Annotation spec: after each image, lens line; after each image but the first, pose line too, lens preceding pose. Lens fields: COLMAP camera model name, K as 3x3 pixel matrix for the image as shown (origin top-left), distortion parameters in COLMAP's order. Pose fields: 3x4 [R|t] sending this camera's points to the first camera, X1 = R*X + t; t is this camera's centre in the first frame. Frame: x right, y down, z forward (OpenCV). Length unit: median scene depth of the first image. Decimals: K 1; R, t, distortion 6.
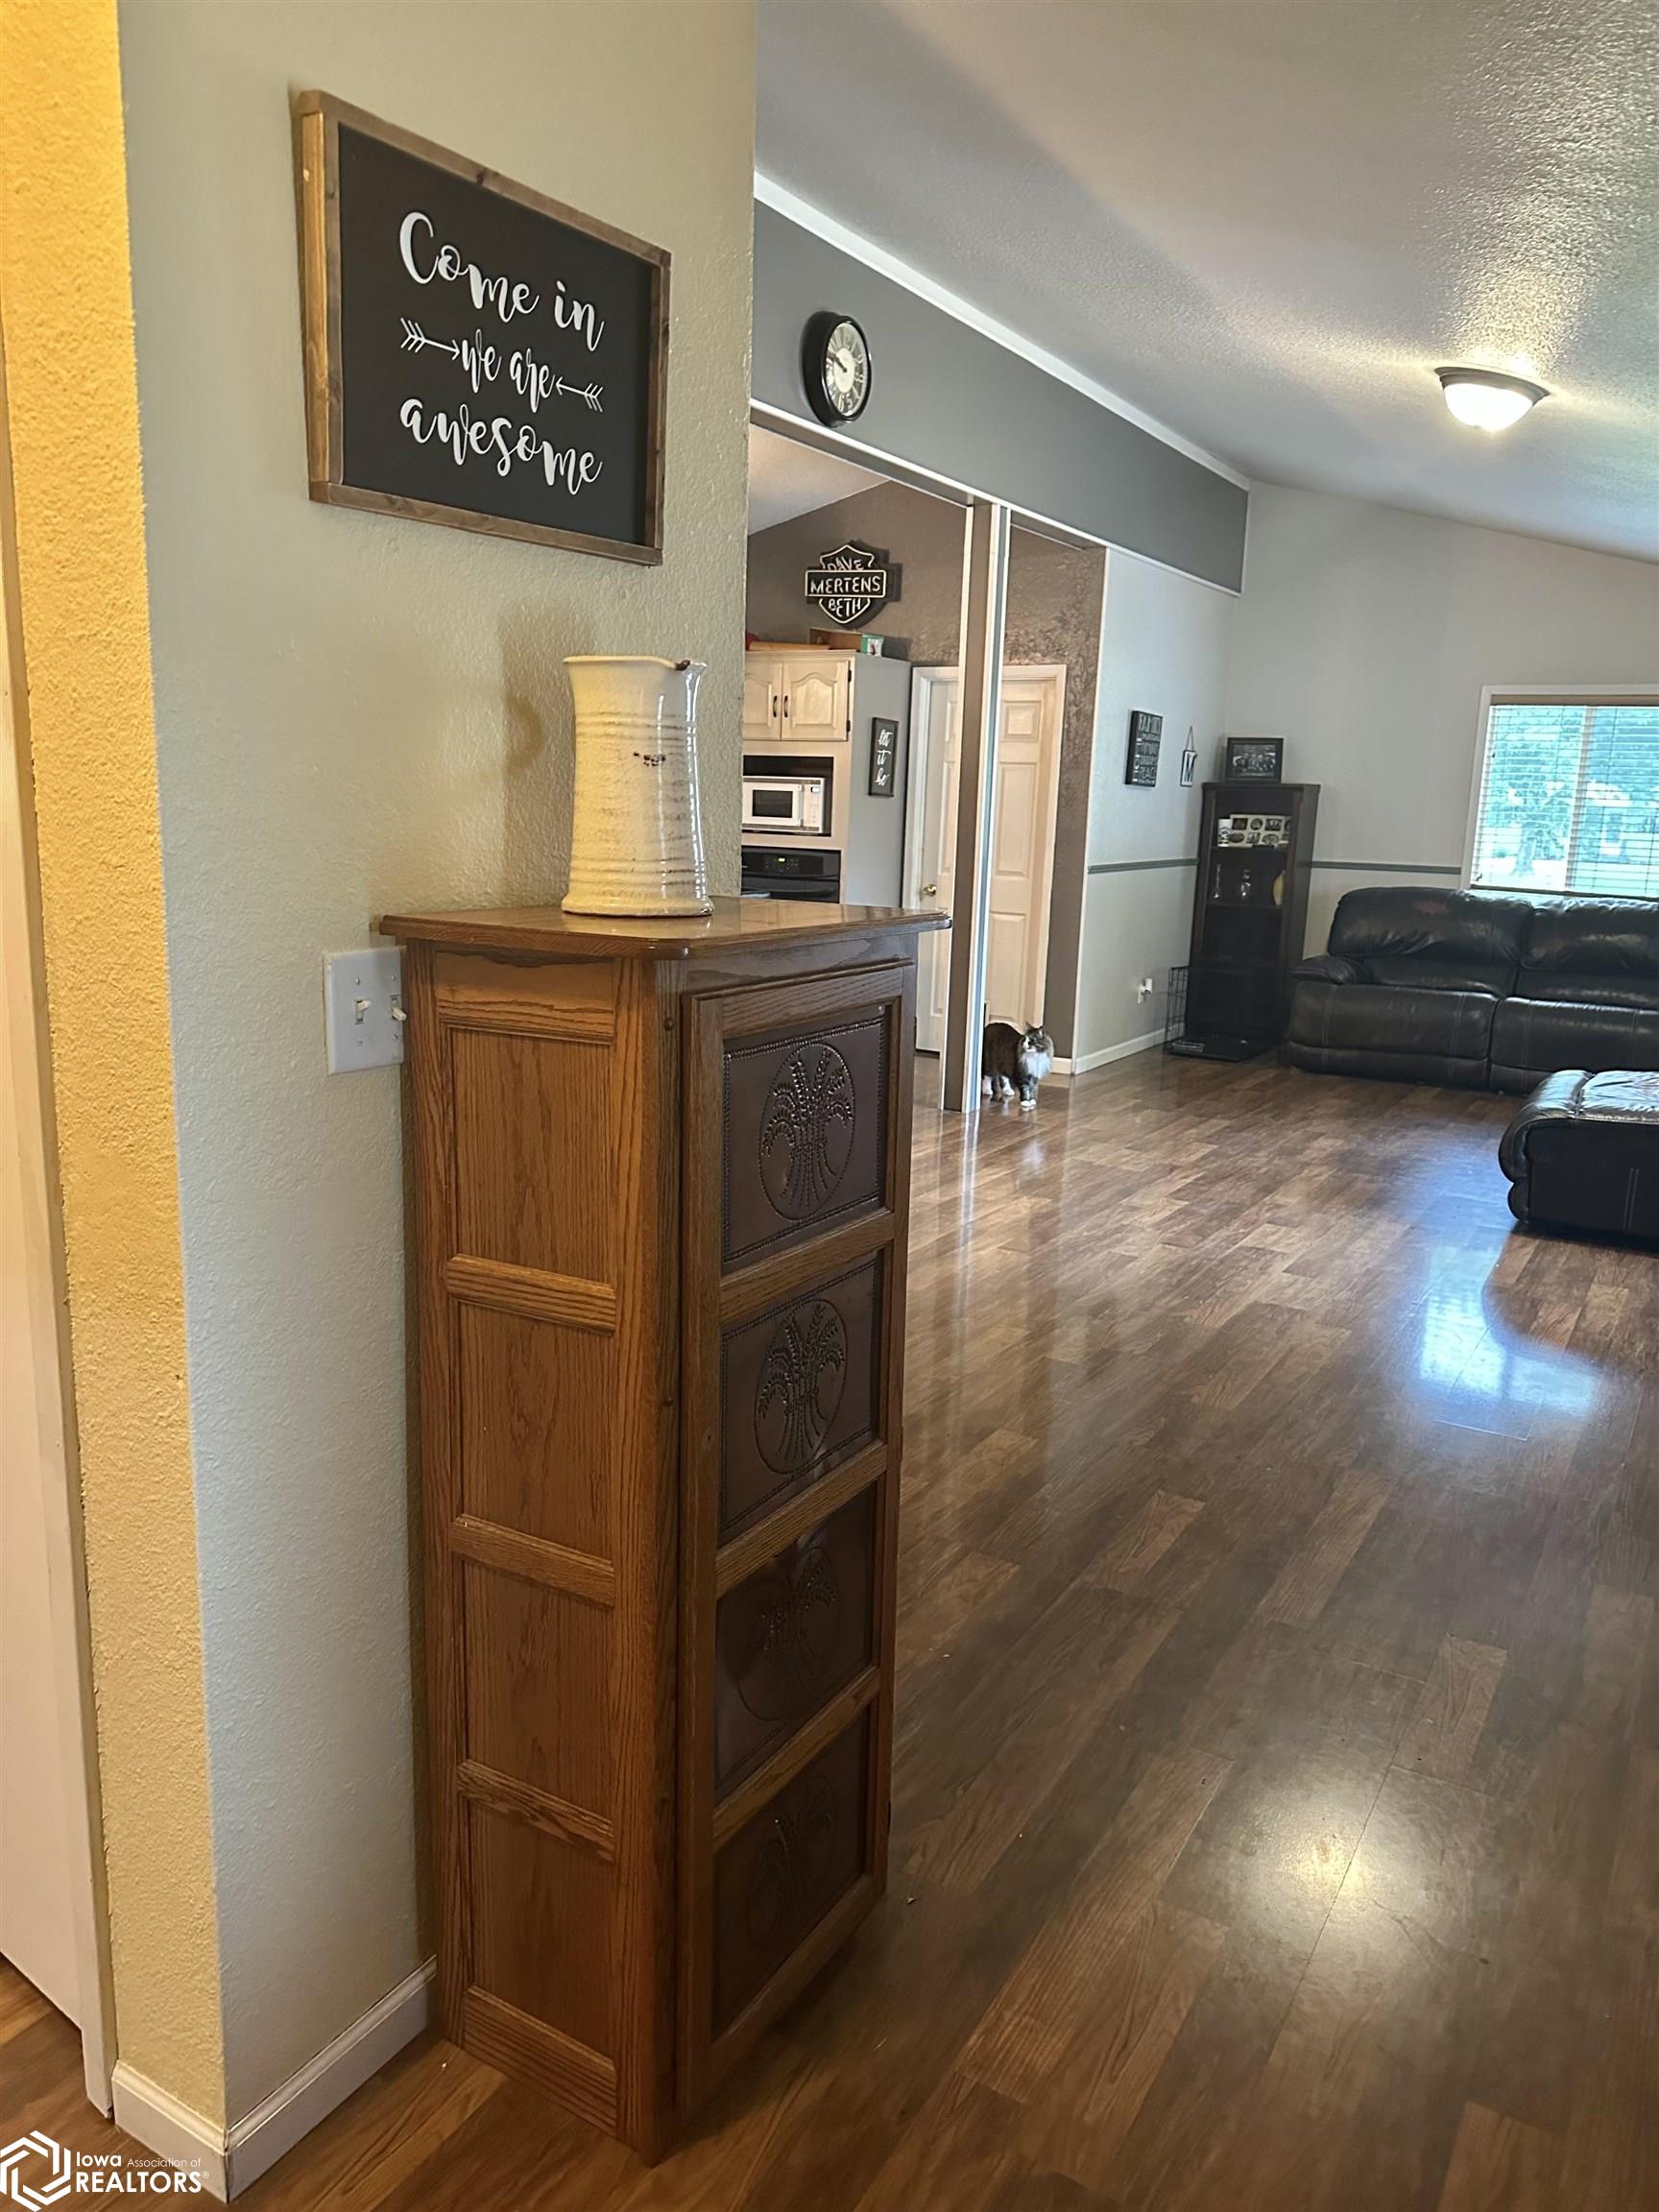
lens RADIAL K [[1515.2, 0, 828.1], [0, 1515.2, 1117.7], [0, 0, 1]] dist [0.159060, -0.312319]
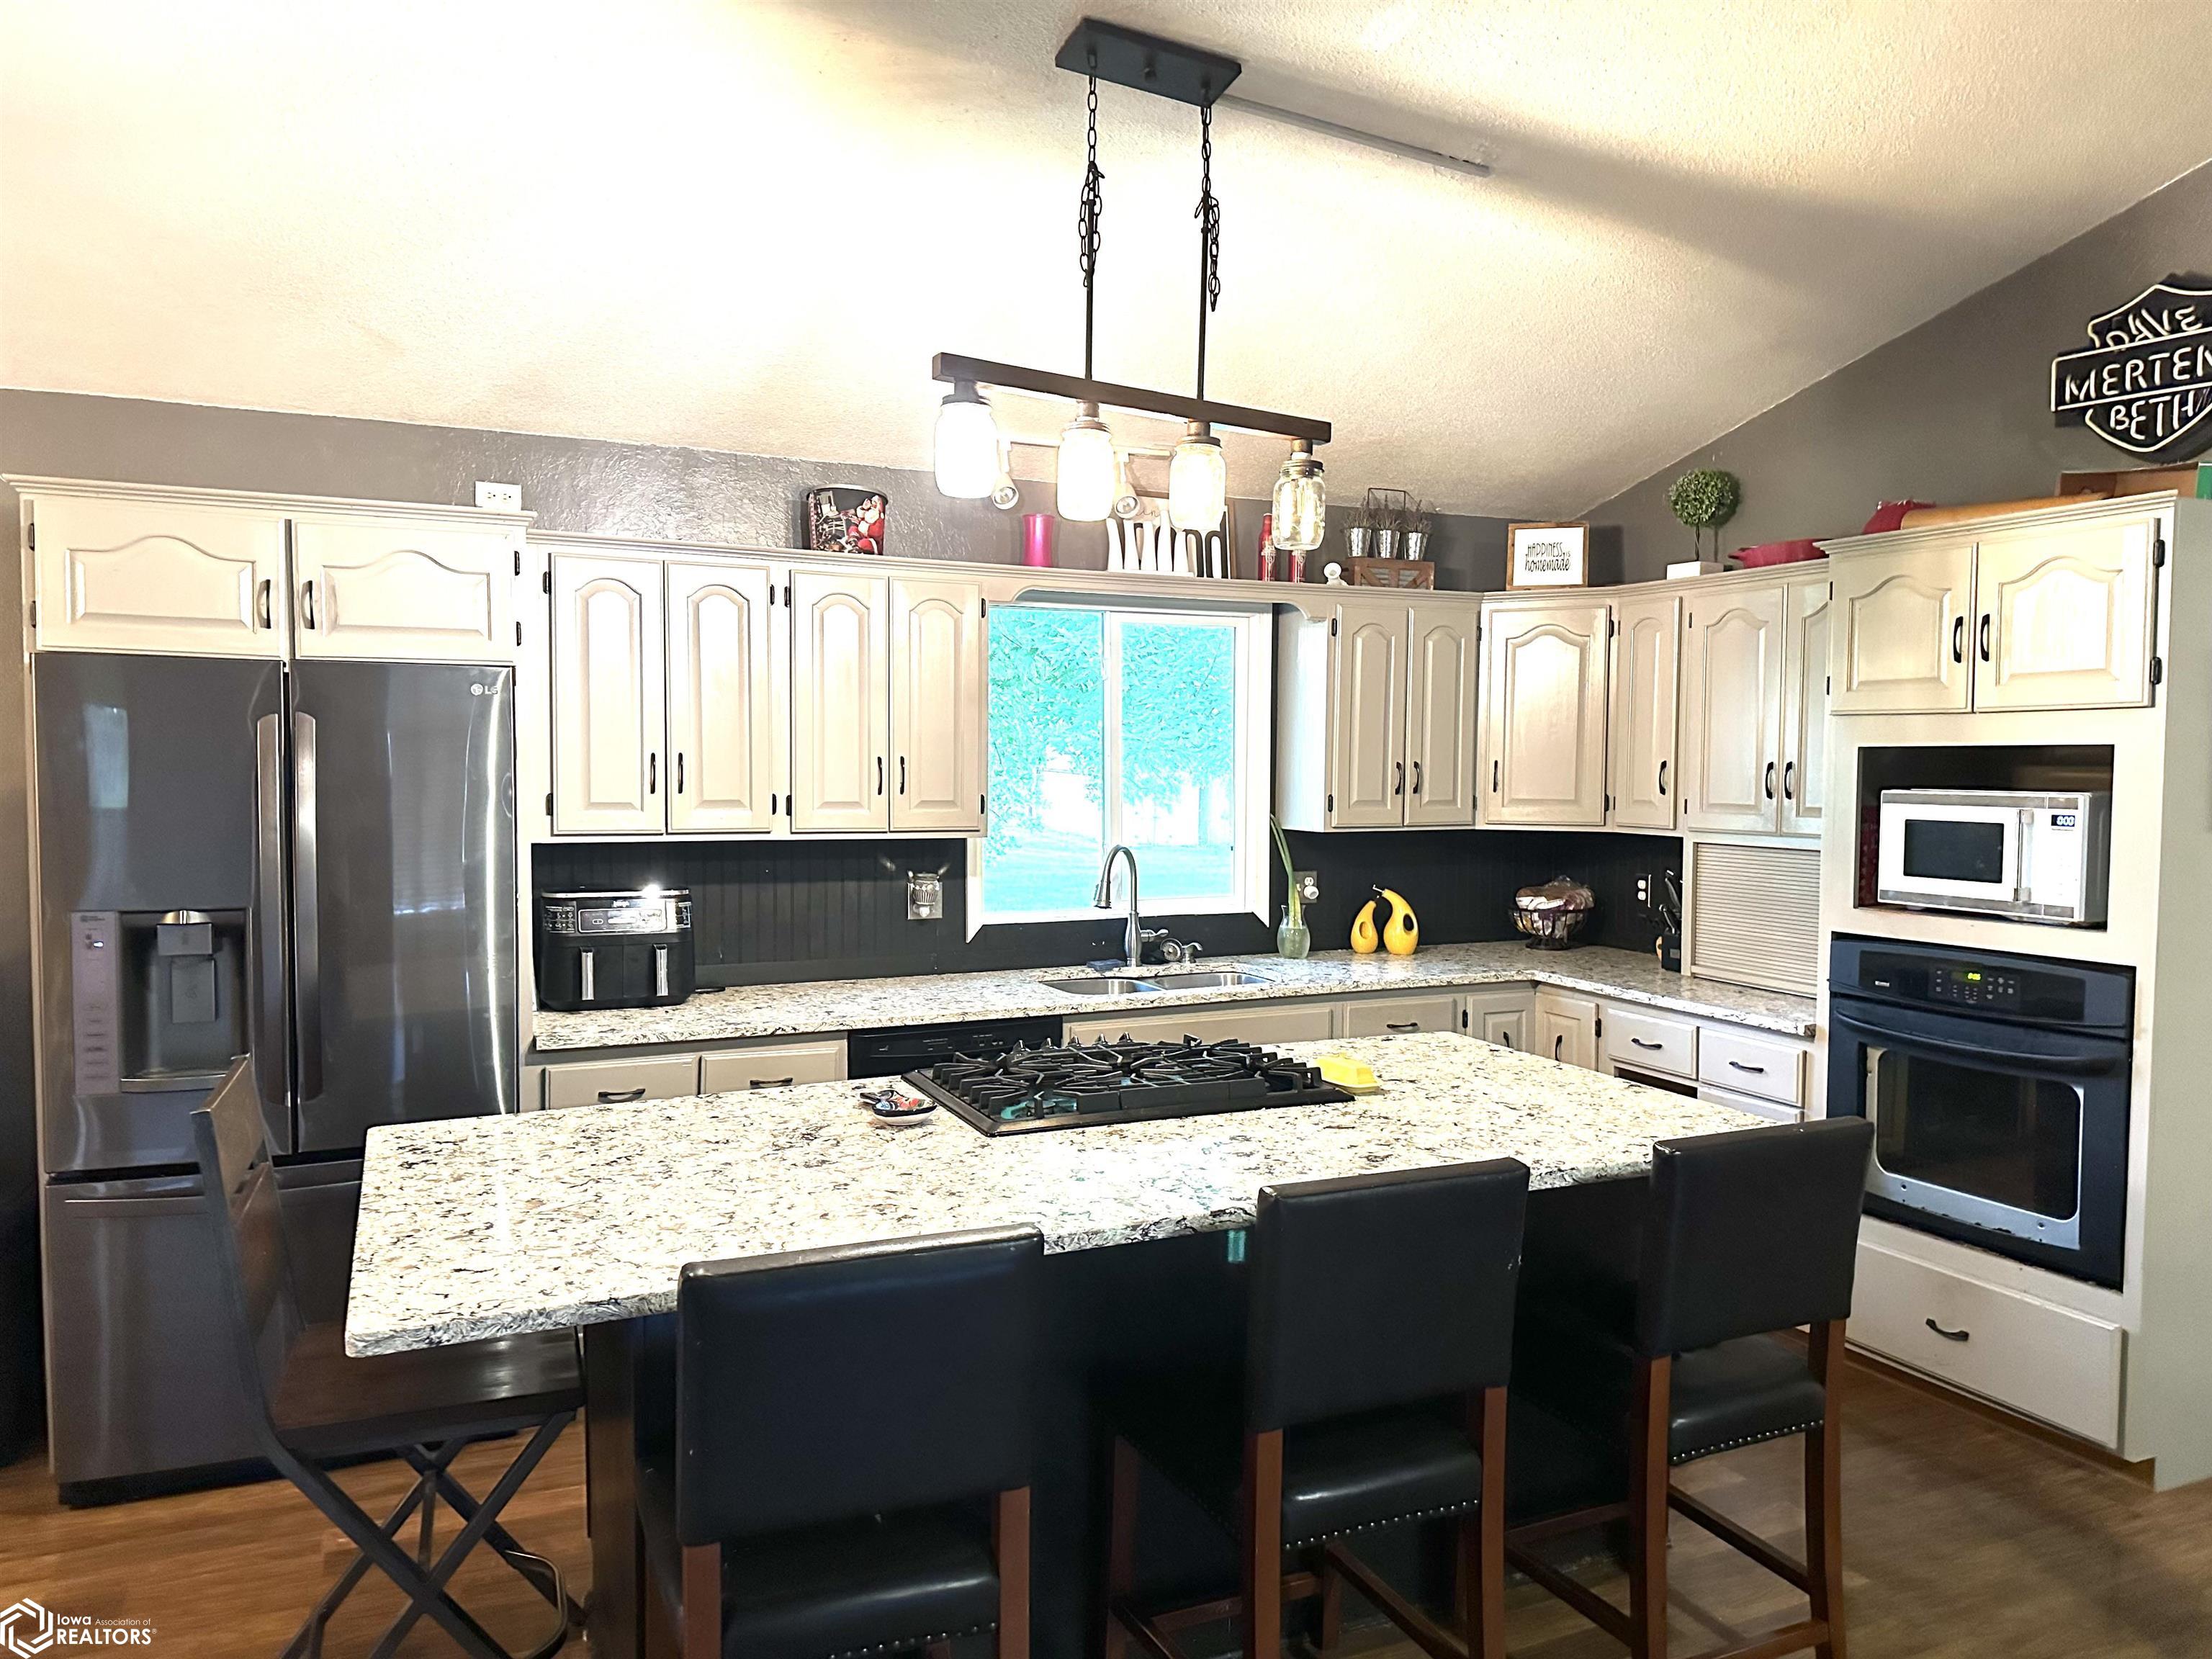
lens RADIAL K [[1577.4, 0, 1106.0], [0, 1577.4, 829.5], [0, 0, 1]] dist [0.007457, 0.000138]
pose [[0.827125, -0.004169, -0.562003, 0.017865], [-0.095080, 0.984521, -0.147236, -0.121837], [0.553917, 0.175217, 0.813925, 0.492990]]
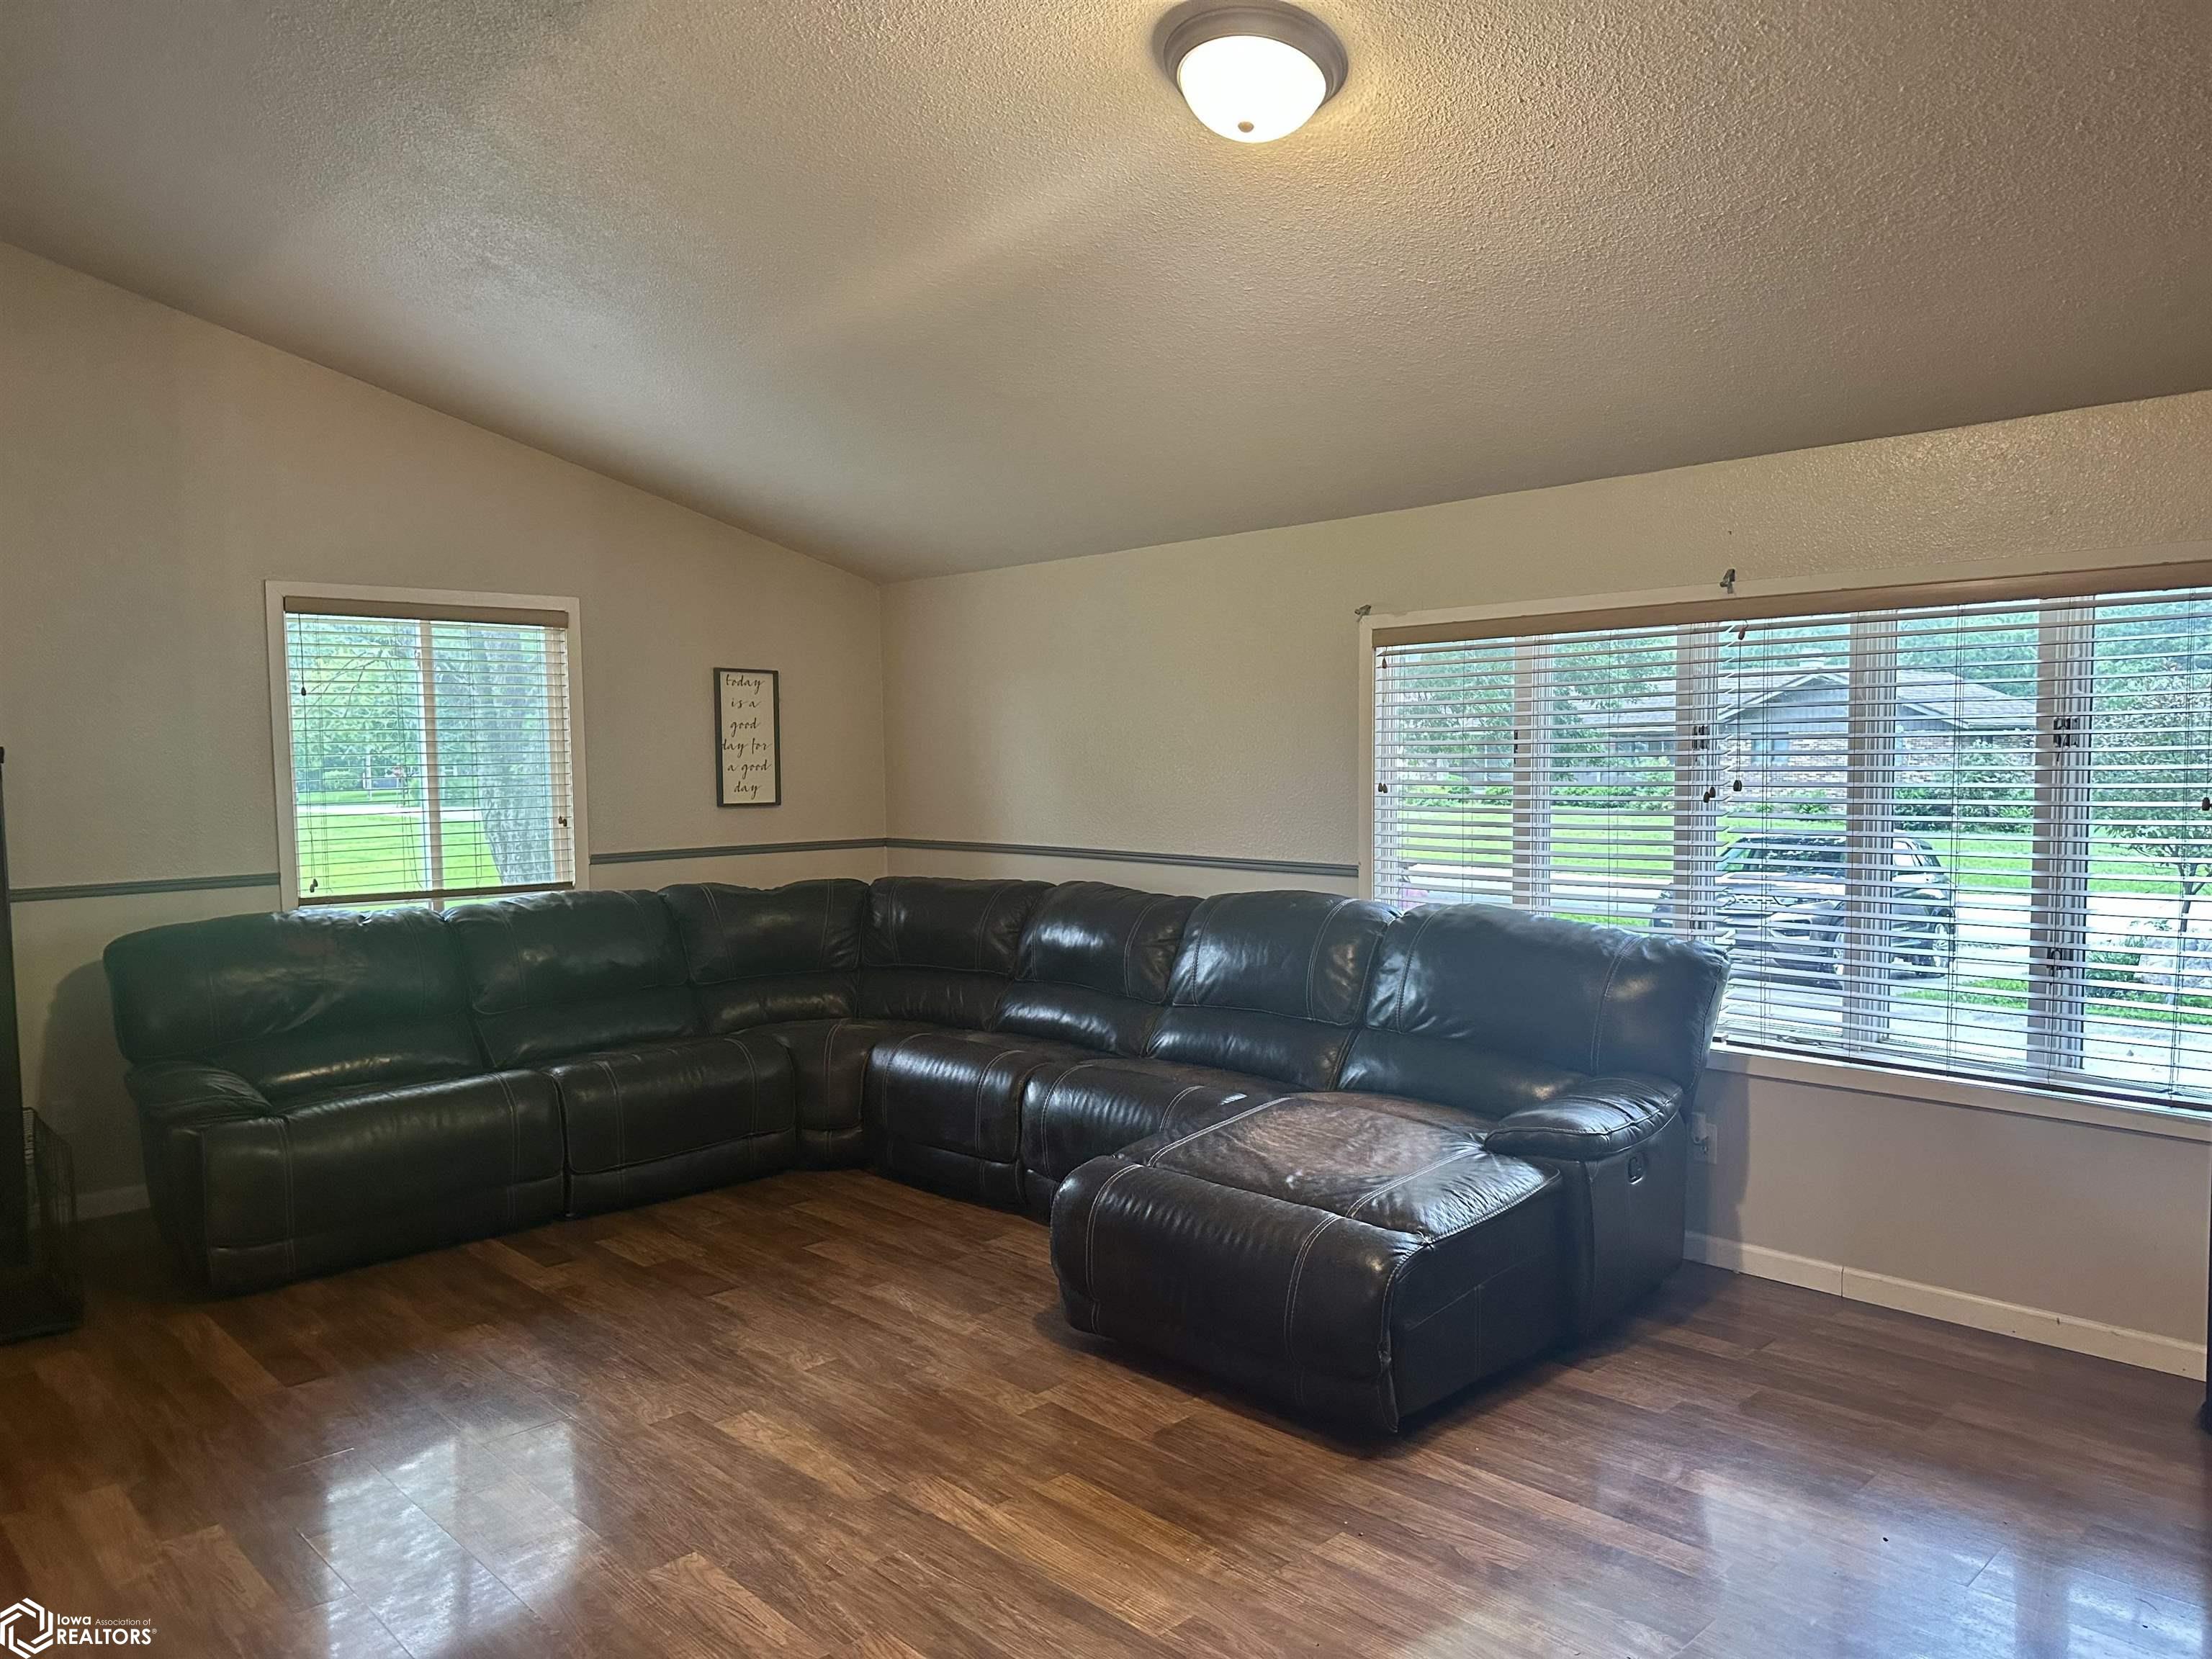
lens RADIAL K [[1538.1, 0, 1120.3], [0, 1538.1, 827.2], [0, 0, 1]] dist [0.003599, -0.022054]
pose [[0.250346, -0.085586, 0.964366, -0.098385], [0.220764, 0.974890, 0.029210, -0.138176], [-0.942651, 0.205584, 0.262954, 0.585564]]
